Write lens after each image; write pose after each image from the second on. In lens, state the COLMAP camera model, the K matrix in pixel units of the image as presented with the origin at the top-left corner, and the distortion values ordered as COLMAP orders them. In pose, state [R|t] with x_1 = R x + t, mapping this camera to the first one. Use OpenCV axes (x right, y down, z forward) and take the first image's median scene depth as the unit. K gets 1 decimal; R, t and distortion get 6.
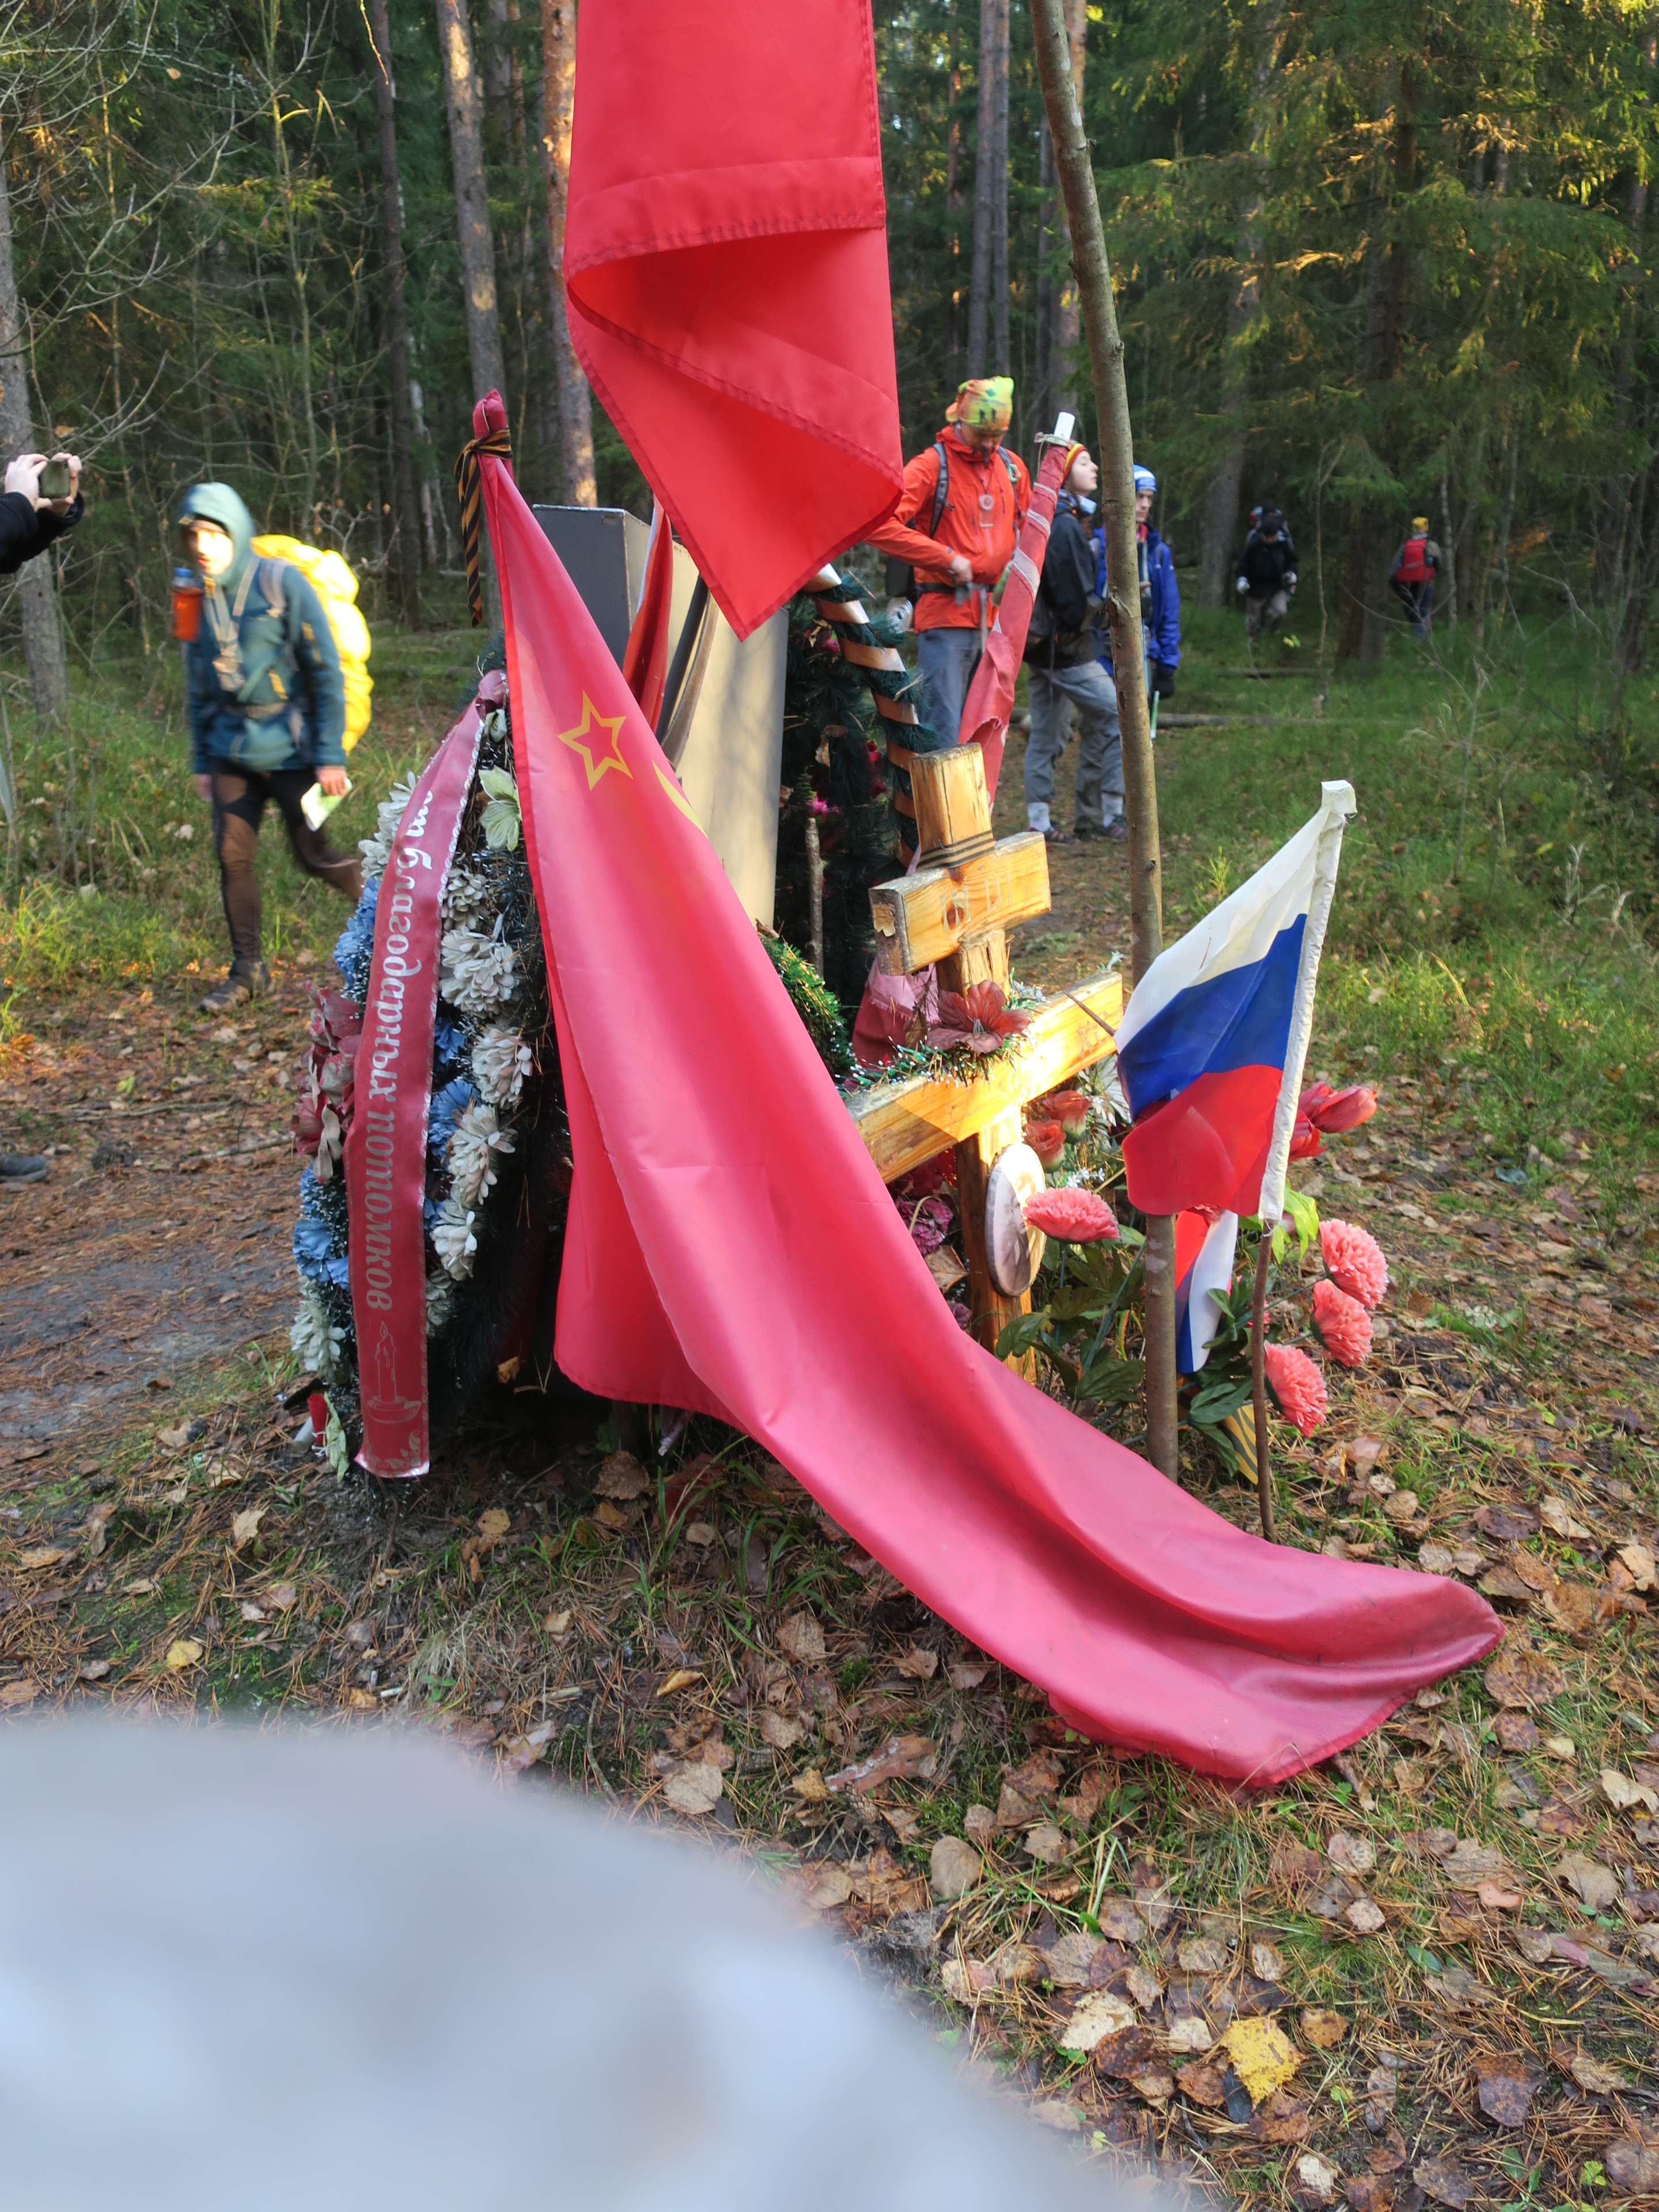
lens RADIAL K [[1983.5, 0, 829.5], [0, 1983.5, 1106.0], [0, 0, 1]] dist [0.014590, 0.012869]
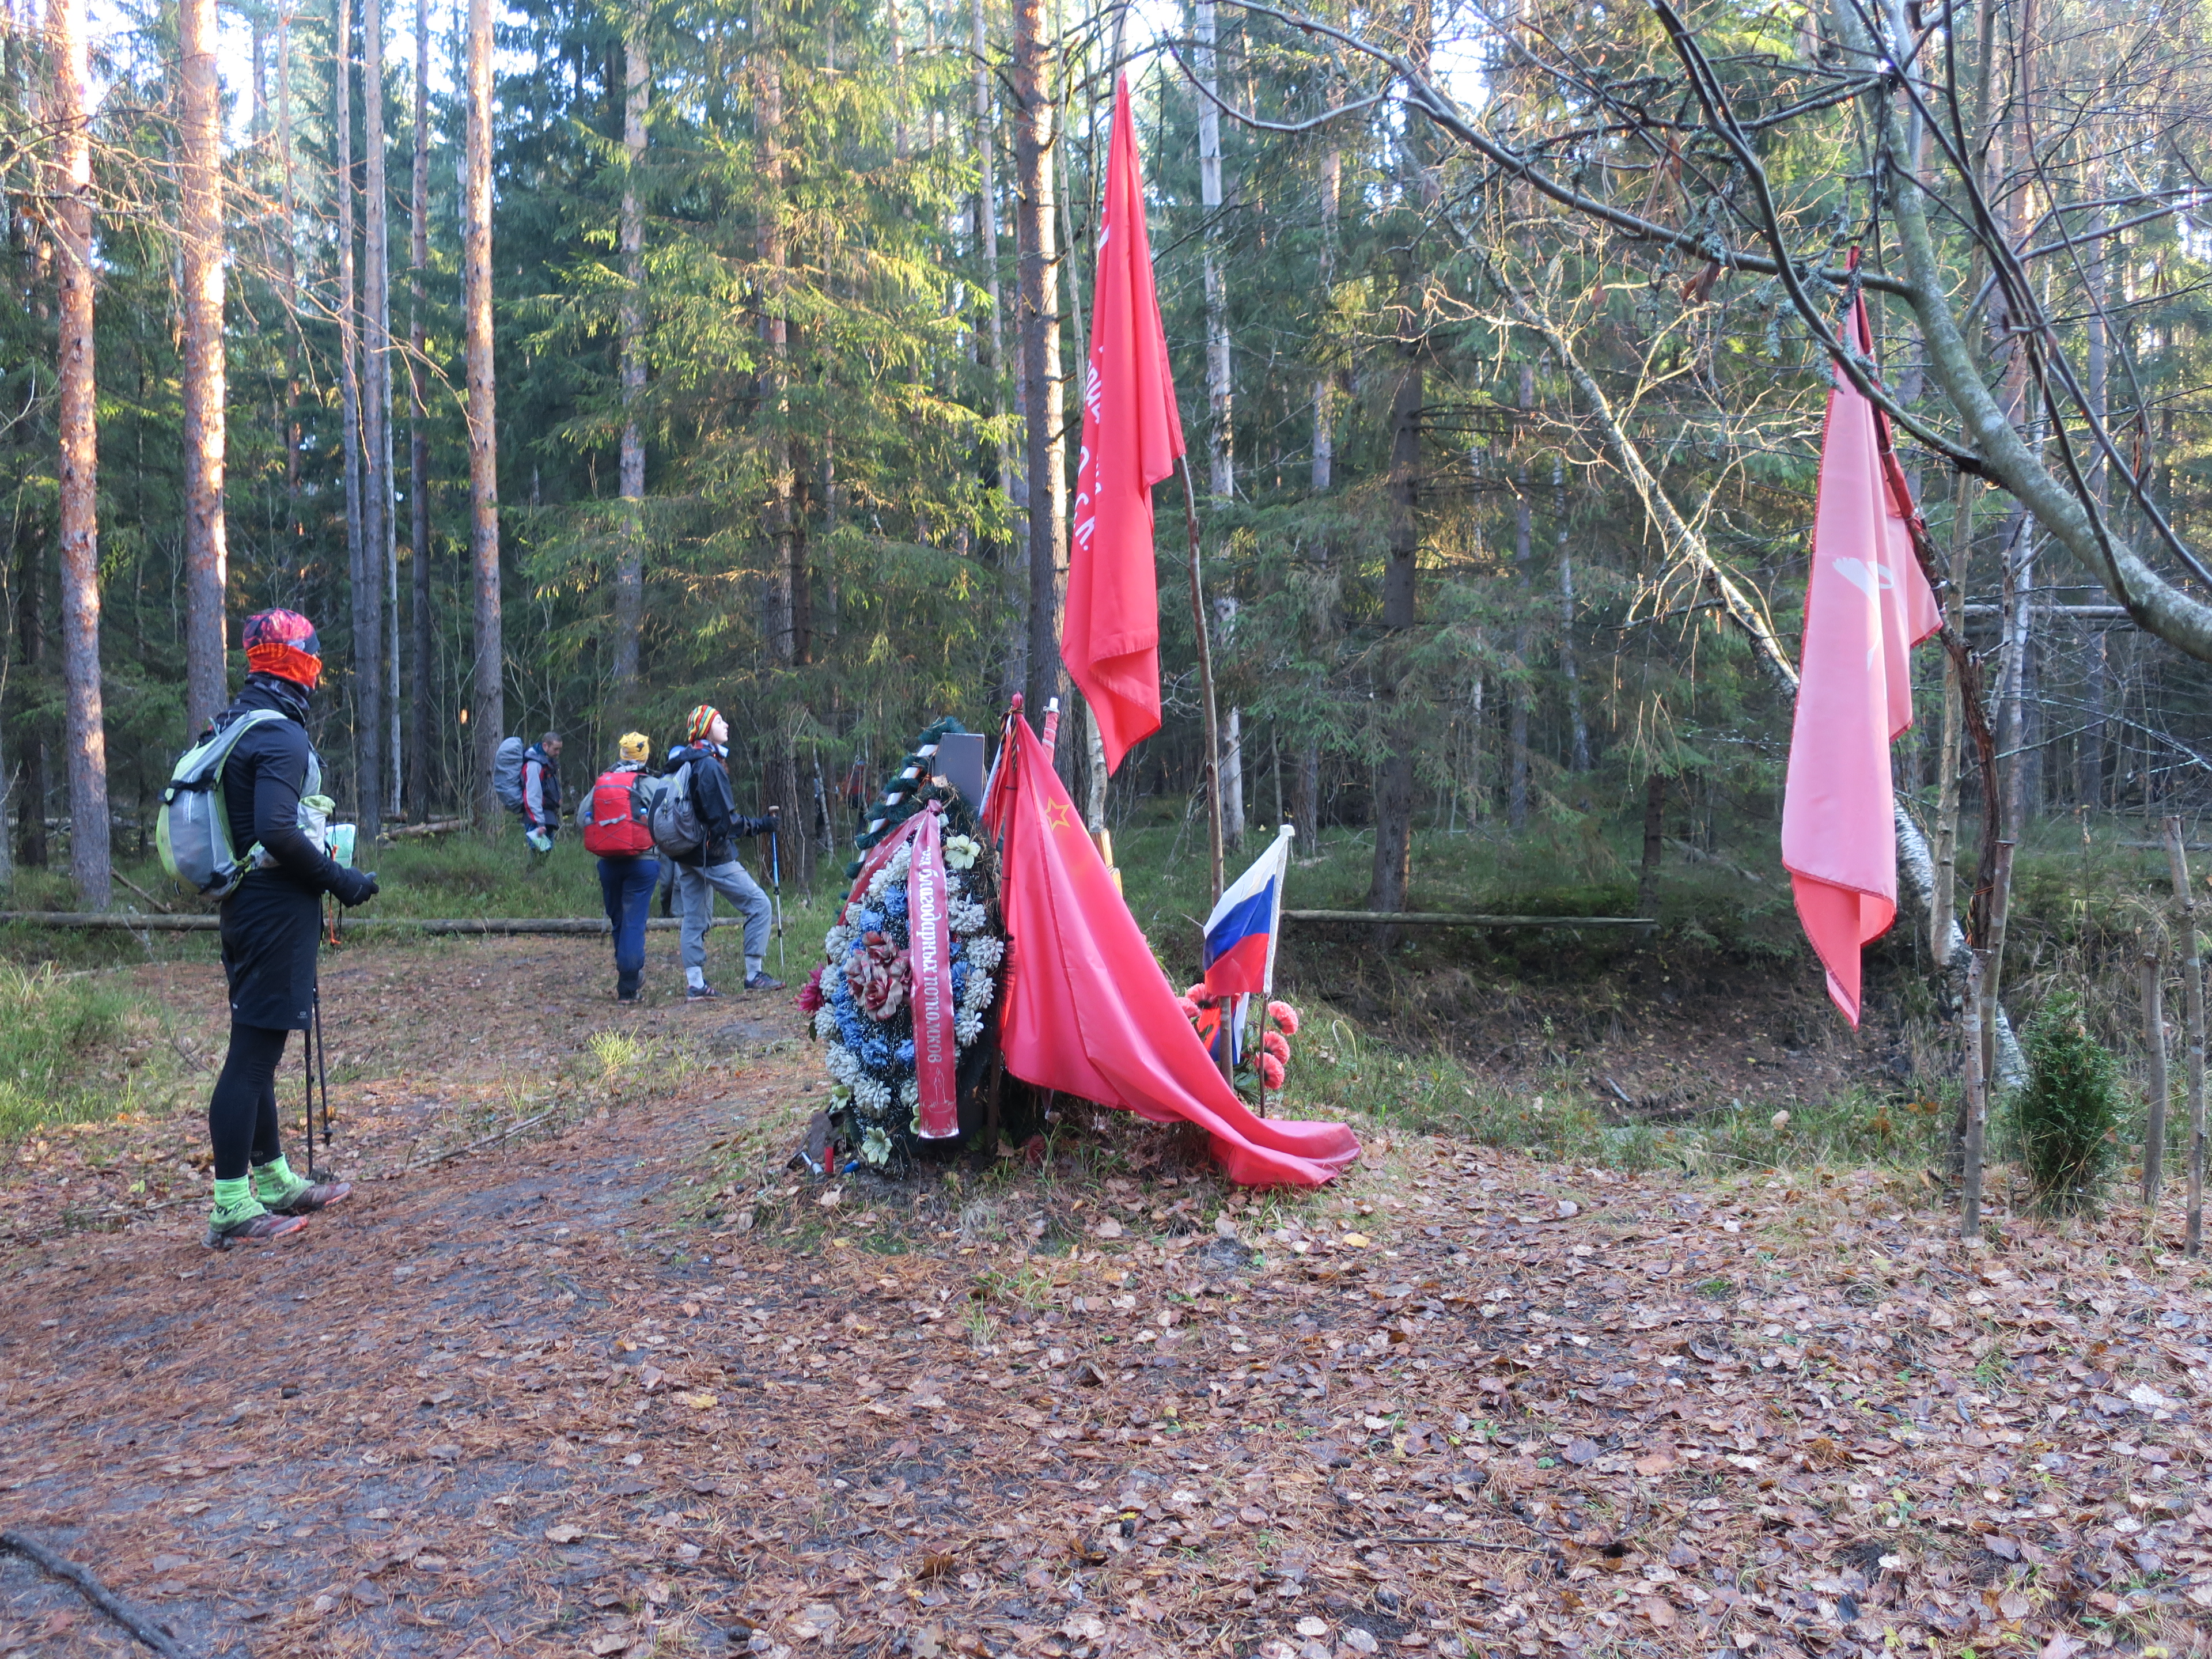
lens RADIAL K [[1983.5, 0, 1106.0], [0, 1983.5, 829.5], [0, 0, 1]] dist [0.014590, 0.012869]
pose [[0.884146, -0.015249, 0.466962, -1.147647], [0.135330, 0.964980, -0.224720, 0.394074], [-0.447183, 0.261879, 0.855247, -1.164020]]
